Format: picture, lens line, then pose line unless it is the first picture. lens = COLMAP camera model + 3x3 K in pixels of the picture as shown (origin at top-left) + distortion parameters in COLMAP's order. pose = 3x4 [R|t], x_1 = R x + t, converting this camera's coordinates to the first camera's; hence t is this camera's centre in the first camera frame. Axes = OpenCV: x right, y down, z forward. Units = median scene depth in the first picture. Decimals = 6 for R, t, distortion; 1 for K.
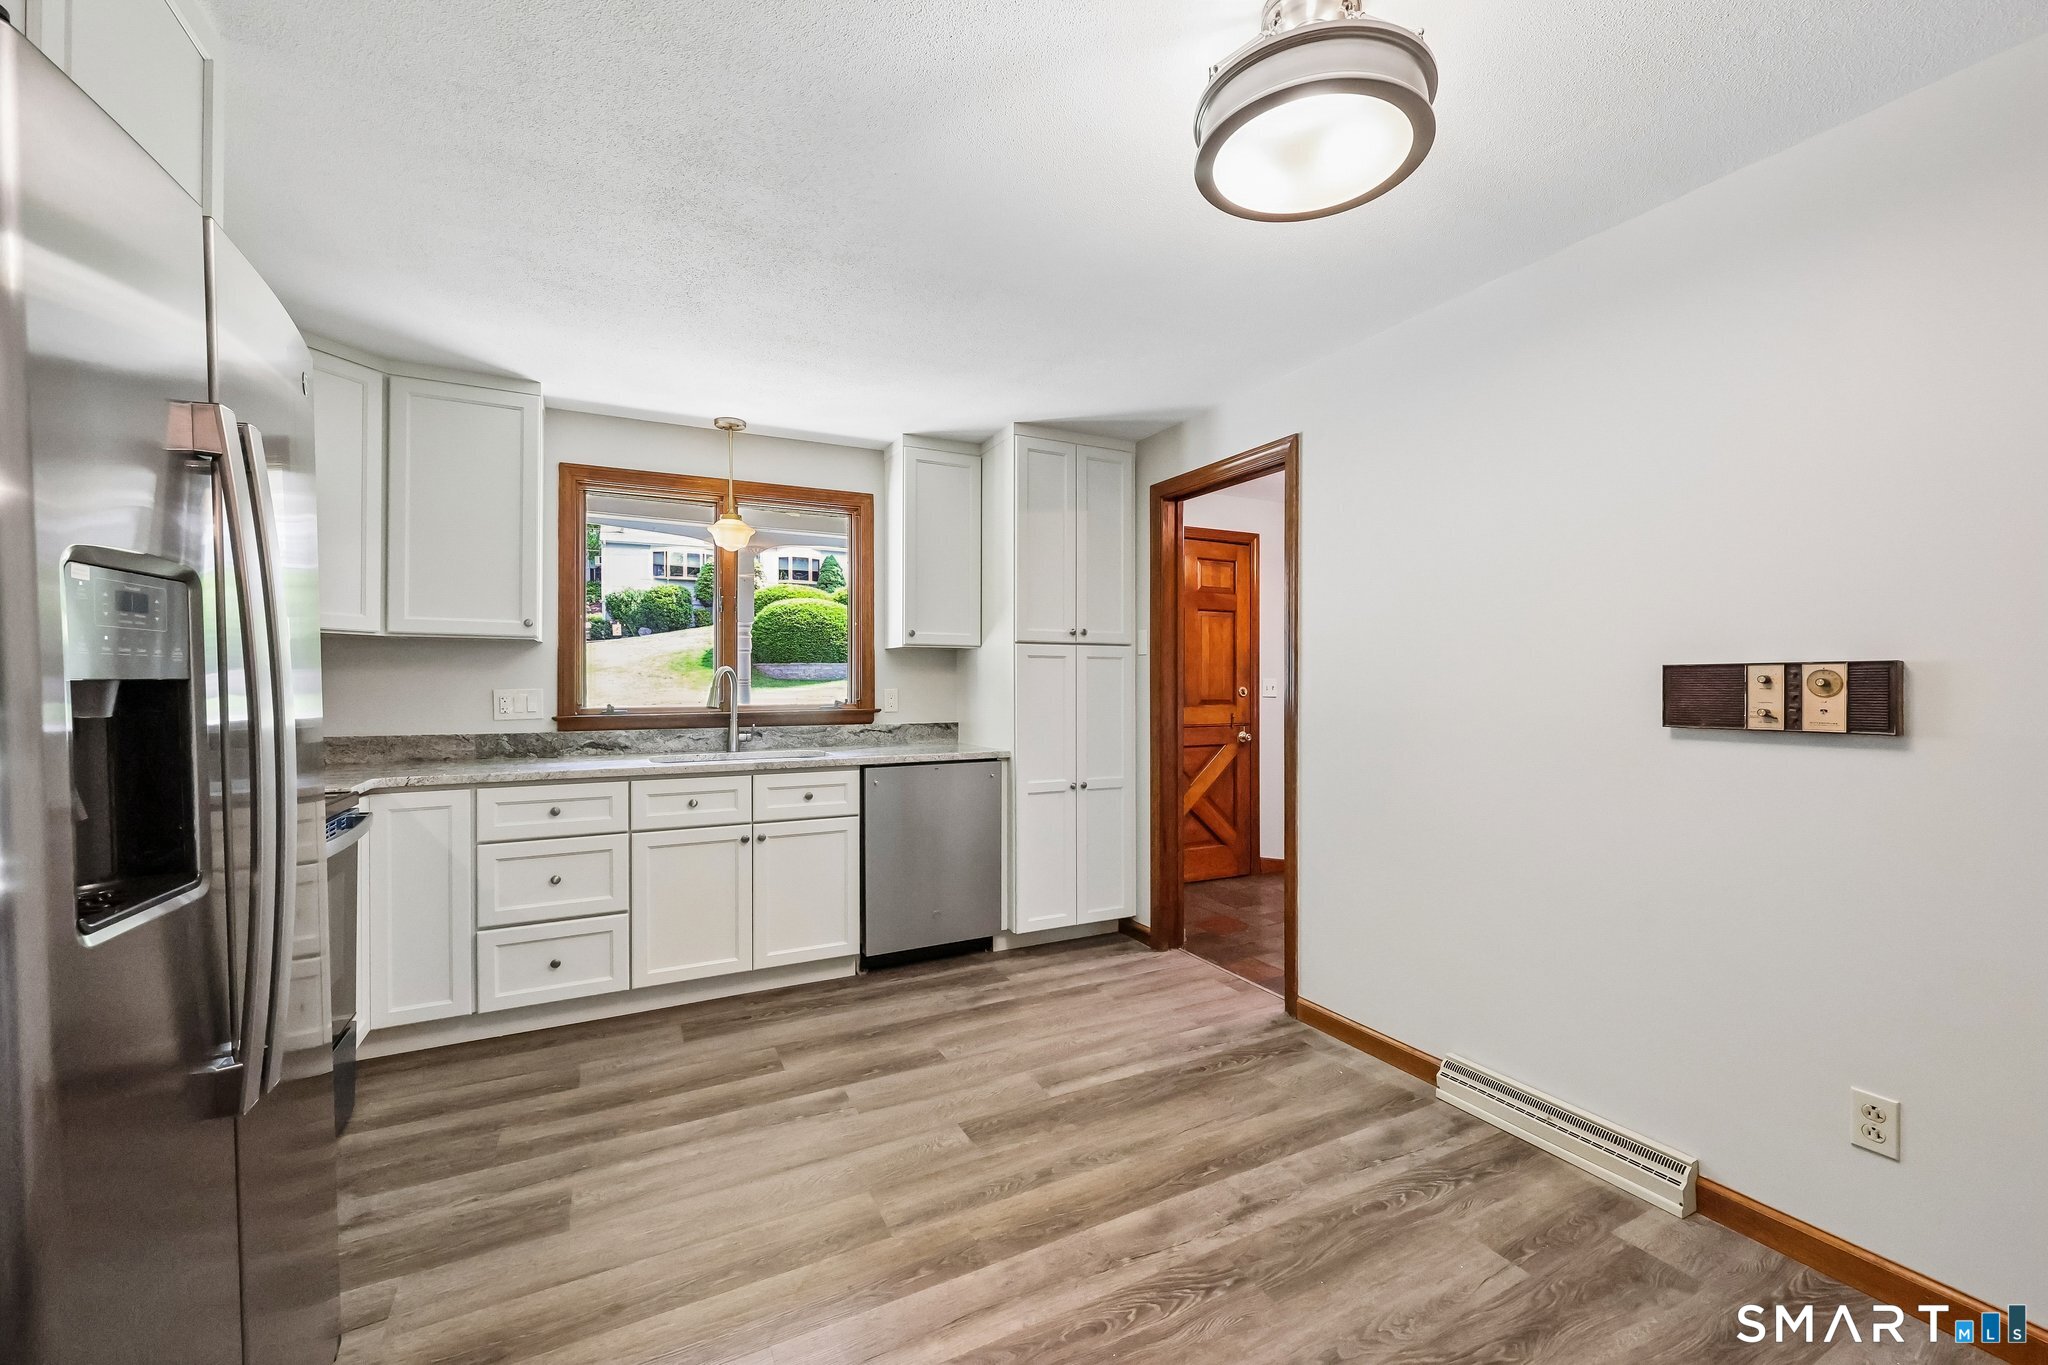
lens RADIAL K [[823.4, 0, 1024.2], [0, 823.4, 676.5], [0, 0, 1]] dist [0.000411, 0.000071]
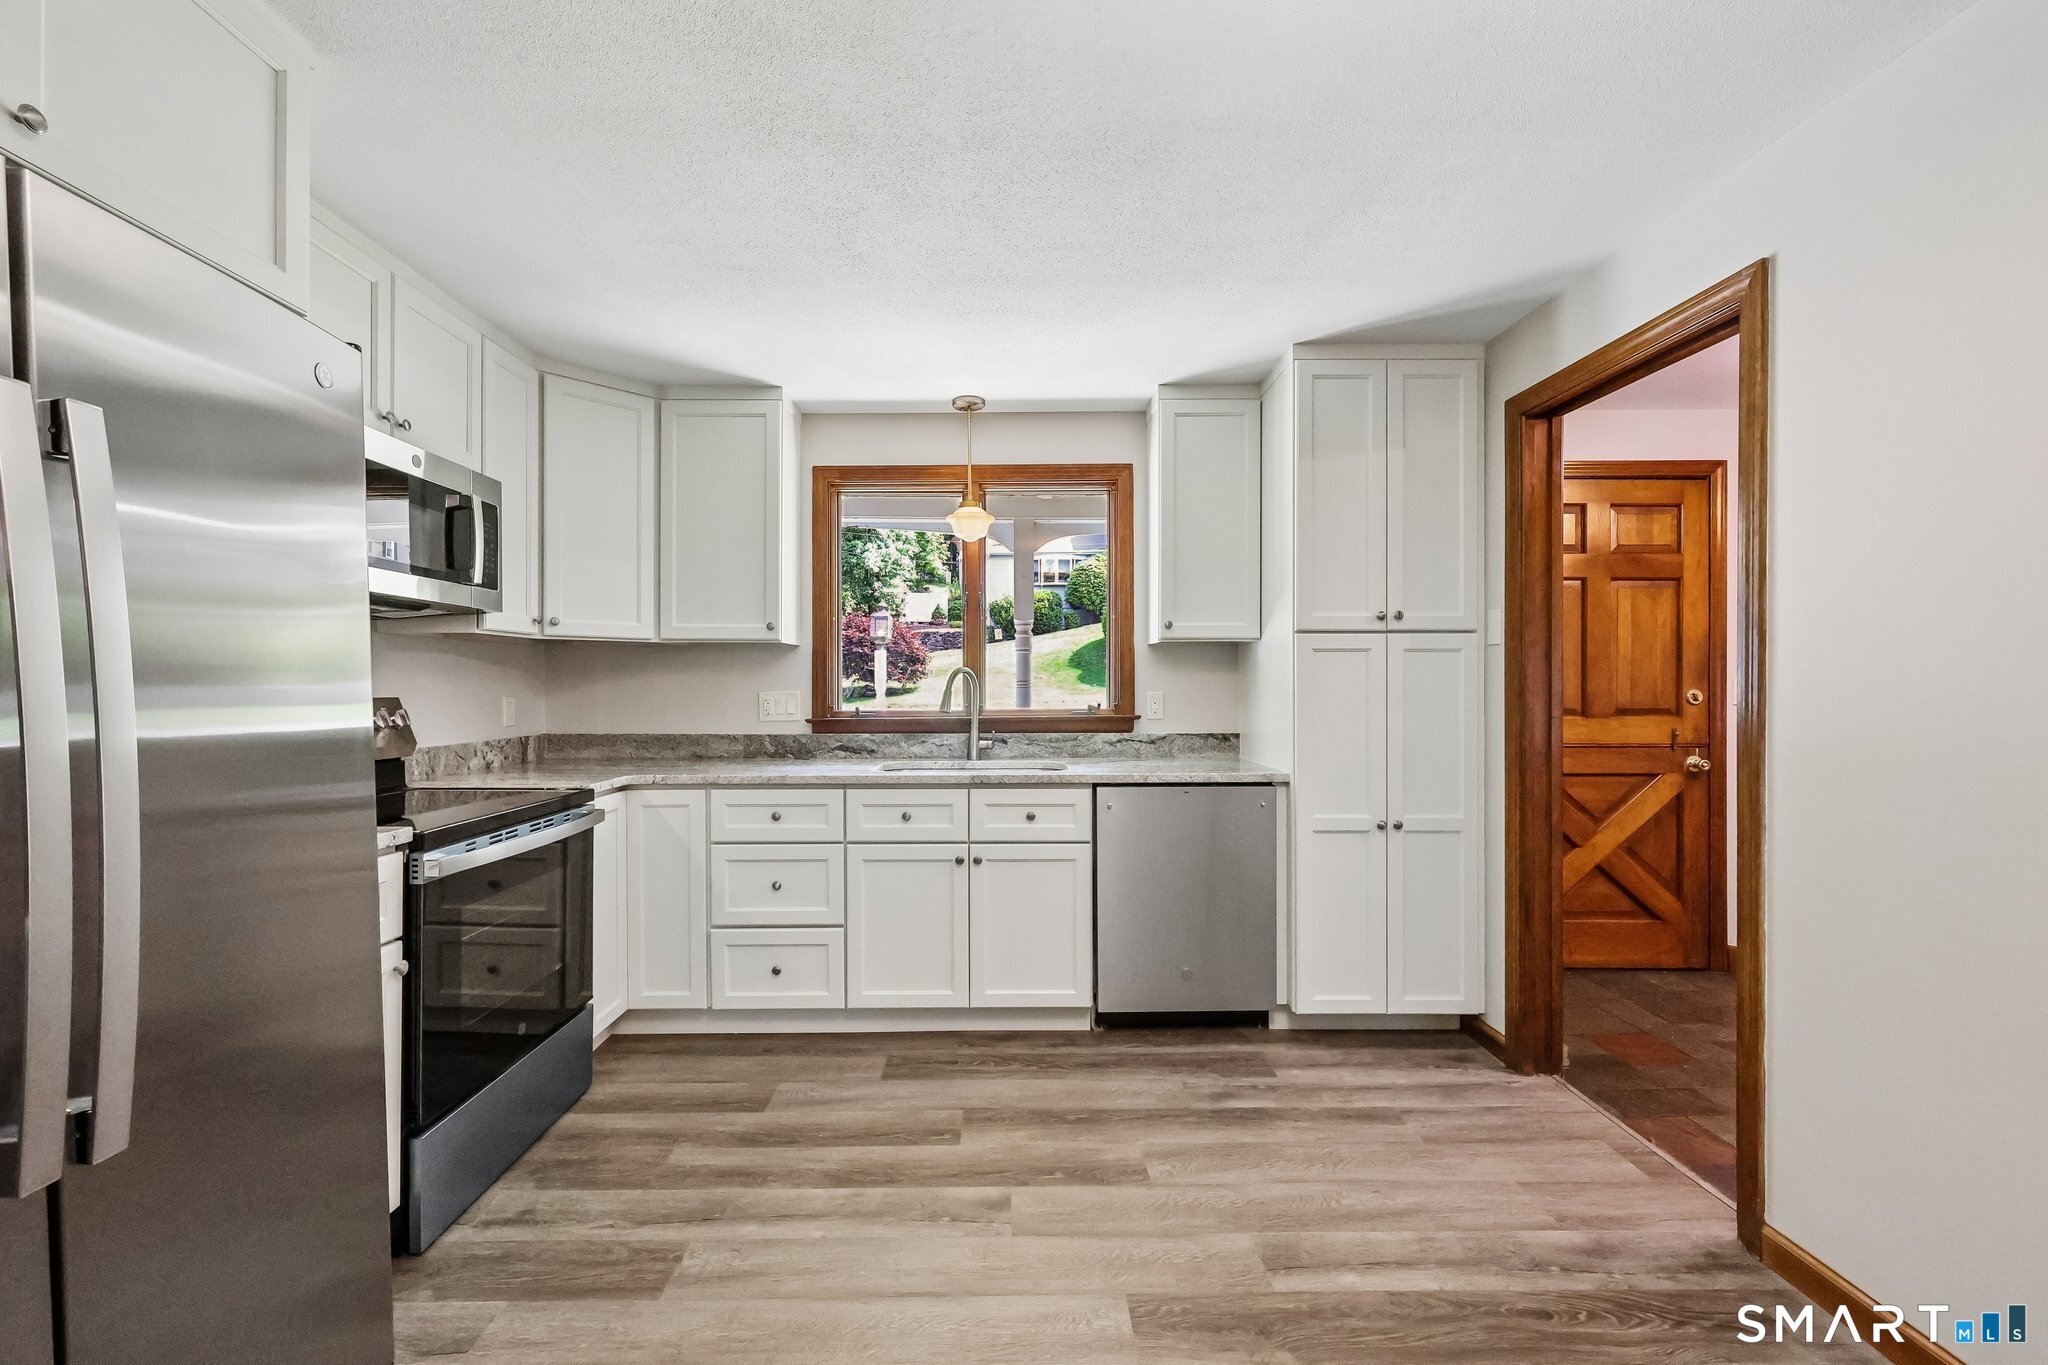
lens RADIAL K [[831.9, 0, 999.8], [0, 831.9, 682.1], [0, 0, 1]] dist [-0.000449, 0.000093]
pose [[0.890366, -0.001727, -0.455242, 0.103479], [0.005075, 0.999968, 0.006132, -0.001269], [0.455217, -0.007770, 0.890346, 0.201235]]
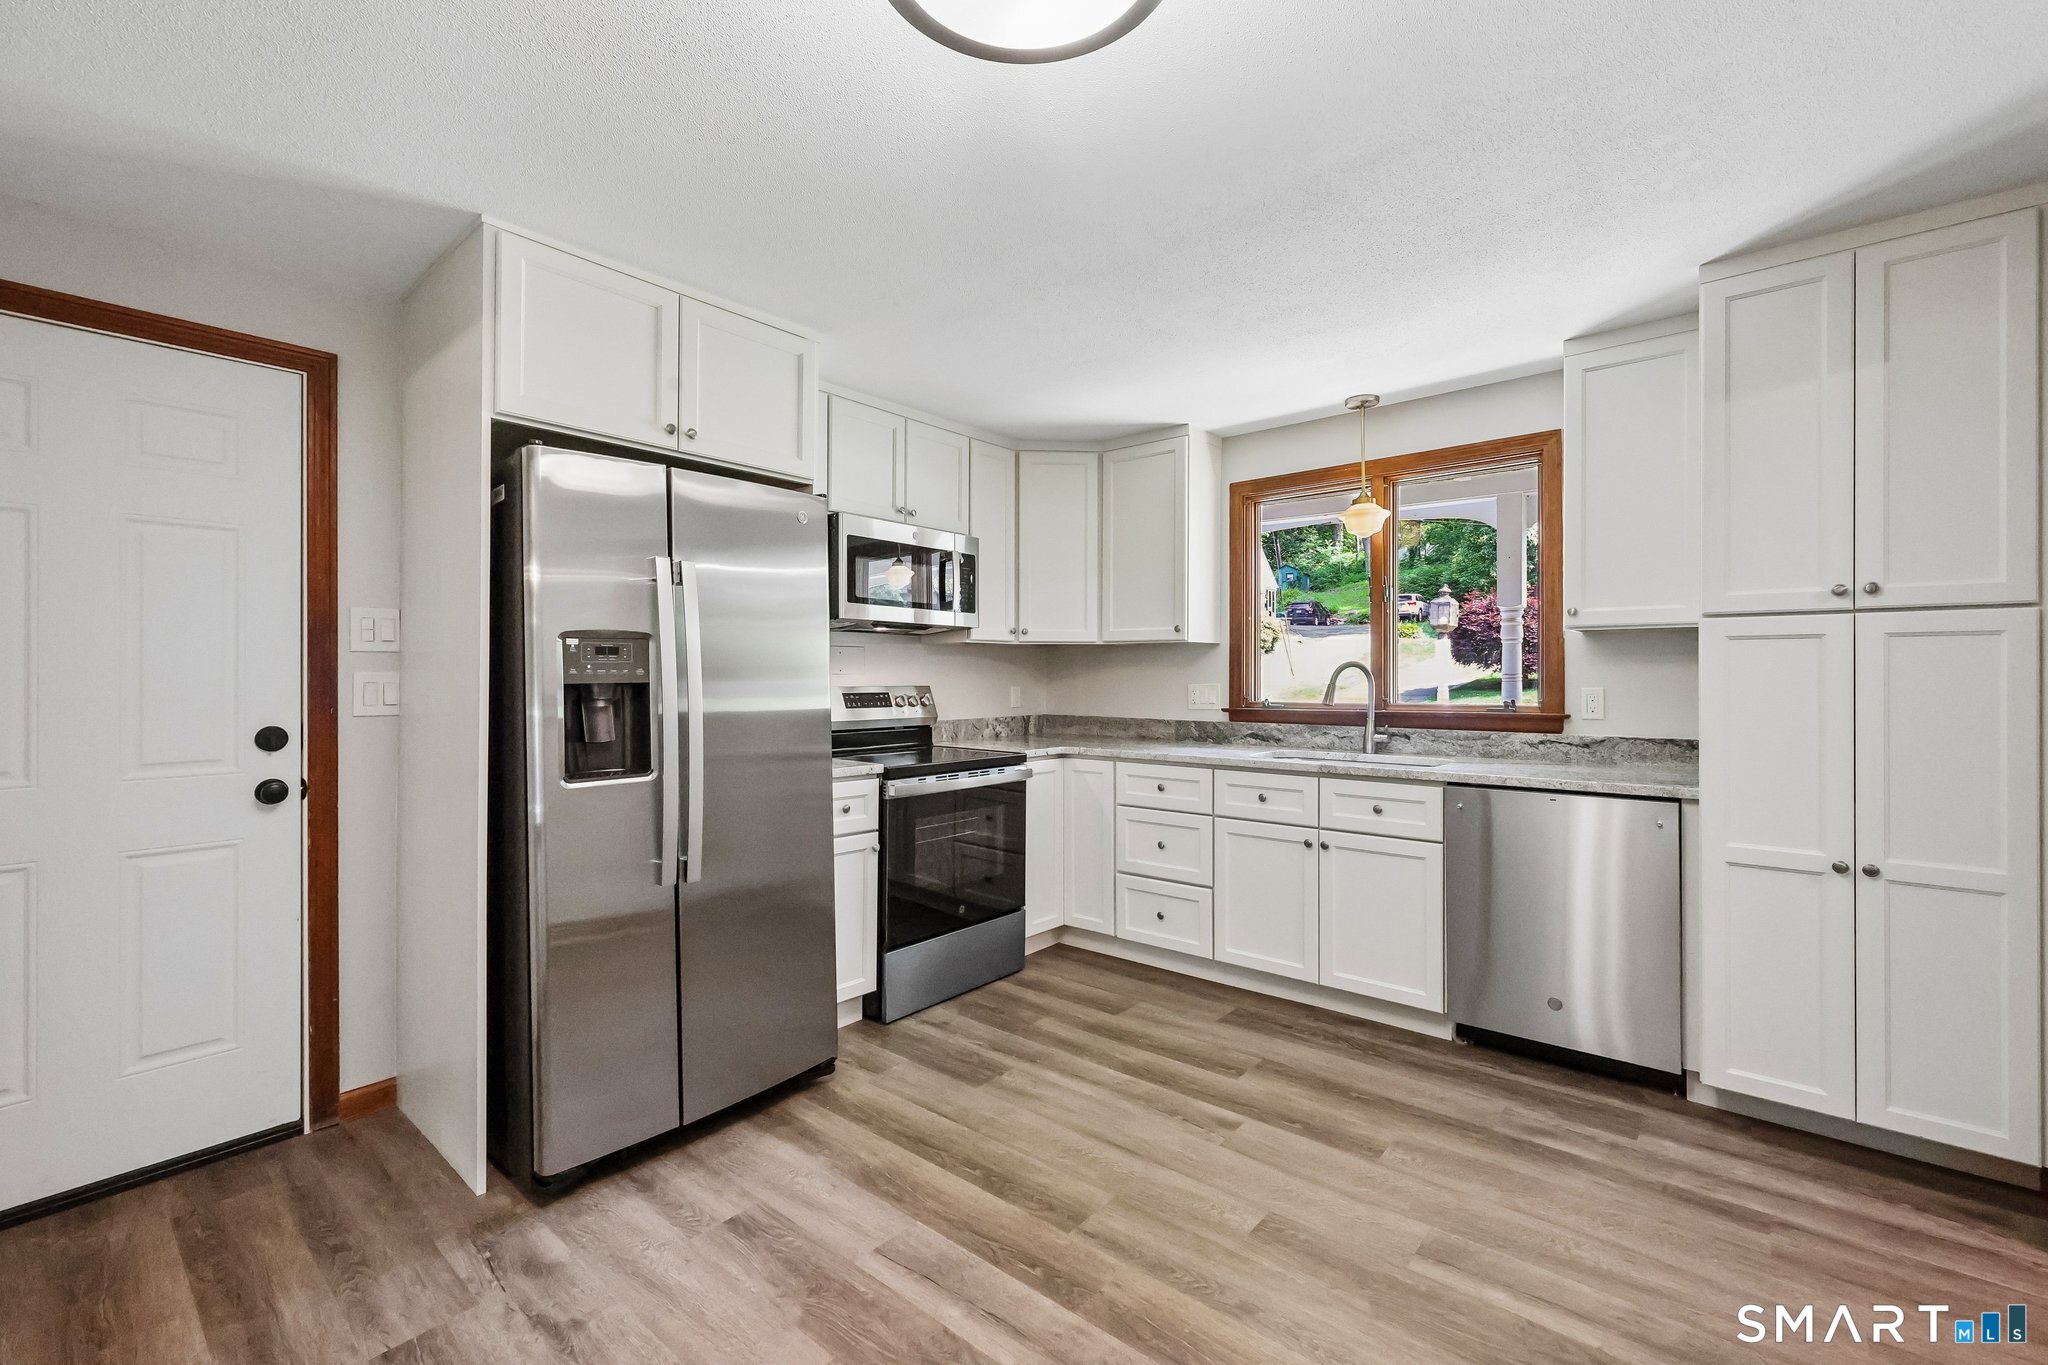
lens RADIAL K [[856.2, 0, 1023.5], [0, 856.2, 665.9], [0, 0, 1]] dist [0.000537, 0.000176]
pose [[0.379967, -0.009083, -0.924955, 0.422820], [0.008307, 0.999945, -0.006407, -0.004328], [0.924963, -0.005249, 0.380022, 0.295897]]
